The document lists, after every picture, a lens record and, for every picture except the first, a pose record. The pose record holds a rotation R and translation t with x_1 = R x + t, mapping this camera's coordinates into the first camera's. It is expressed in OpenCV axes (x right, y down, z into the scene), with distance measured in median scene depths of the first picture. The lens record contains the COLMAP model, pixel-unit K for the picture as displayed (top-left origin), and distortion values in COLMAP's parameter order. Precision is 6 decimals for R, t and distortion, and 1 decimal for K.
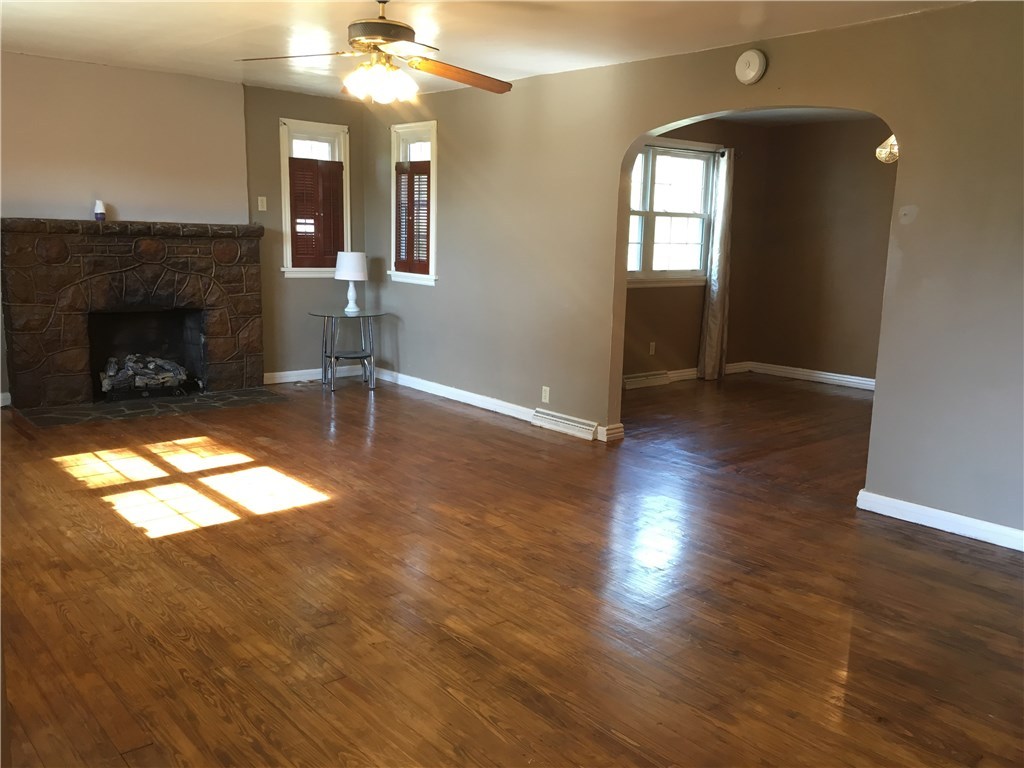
lens RADIAL K [[868.1, 0, 505.8], [0, 868.1, 388.2], [0, 0, 1]] dist [0.082799, -0.110102]
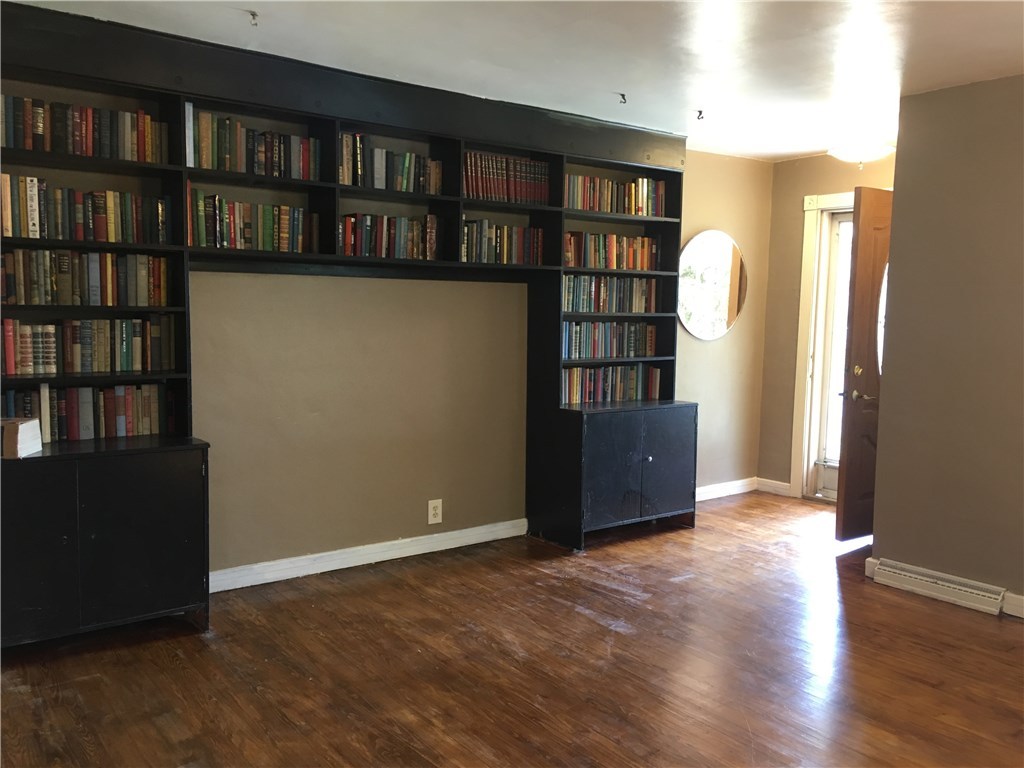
lens RADIAL K [[868.1, 0, 505.8], [0, 868.1, 388.2], [0, 0, 1]] dist [0.082799, -0.110102]
pose [[-0.997308, -0.046337, 0.056837, 0.142543], [-0.029338, 0.962453, 0.269860, -0.150804], [-0.067207, 0.267466, -0.961221, 0.856237]]
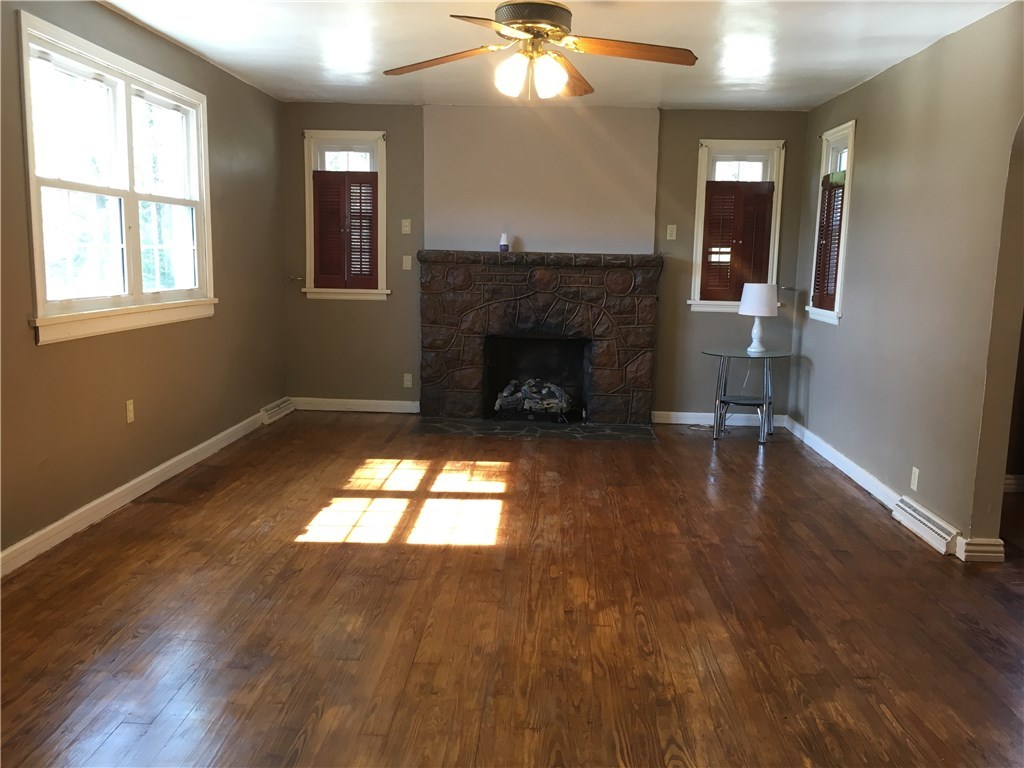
lens RADIAL K [[868.1, 0, 505.8], [0, 868.1, 388.2], [0, 0, 1]] dist [0.082799, -0.110102]
pose [[0.730708, 0.090142, -0.676713, 0.271098], [-0.124193, 0.992256, -0.001928, -0.022499], [0.671299, 0.085452, 0.736245, 0.226796]]
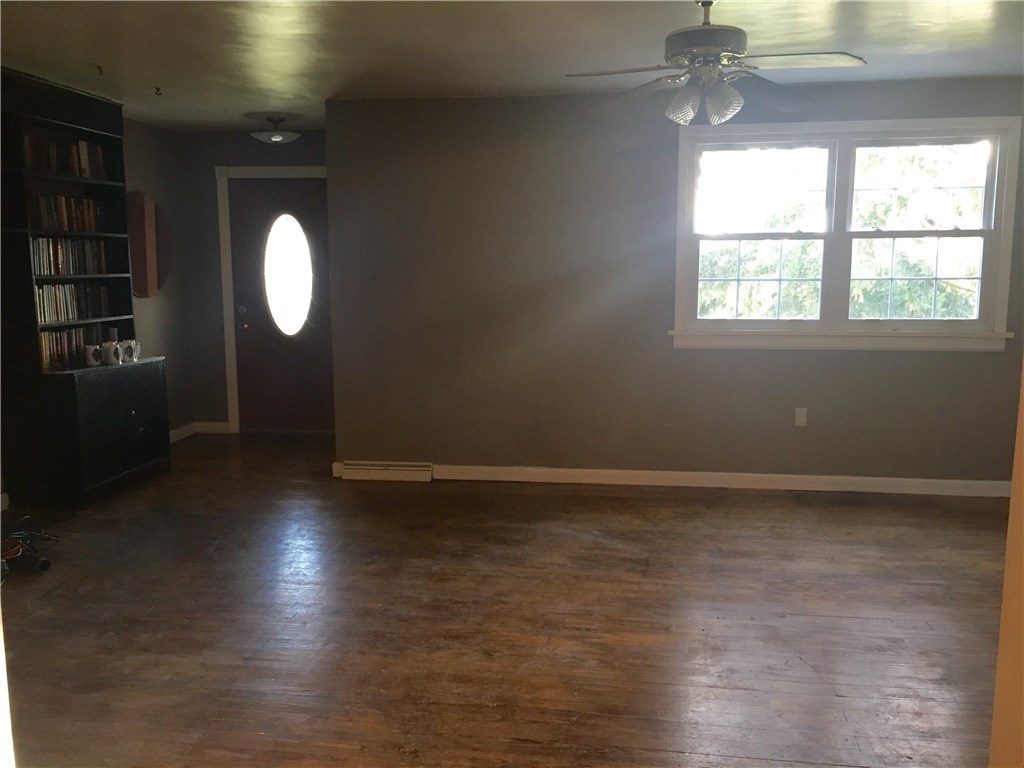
lens RADIAL K [[868.1, 0, 505.8], [0, 868.1, 388.2], [0, 0, 1]] dist [0.082799, -0.110102]
pose [[-0.755742, 0.068904, -0.651234, 0.335826], [-0.134399, 0.956962, 0.257218, -0.168073], [0.640930, 0.281915, -0.713956, 0.932354]]
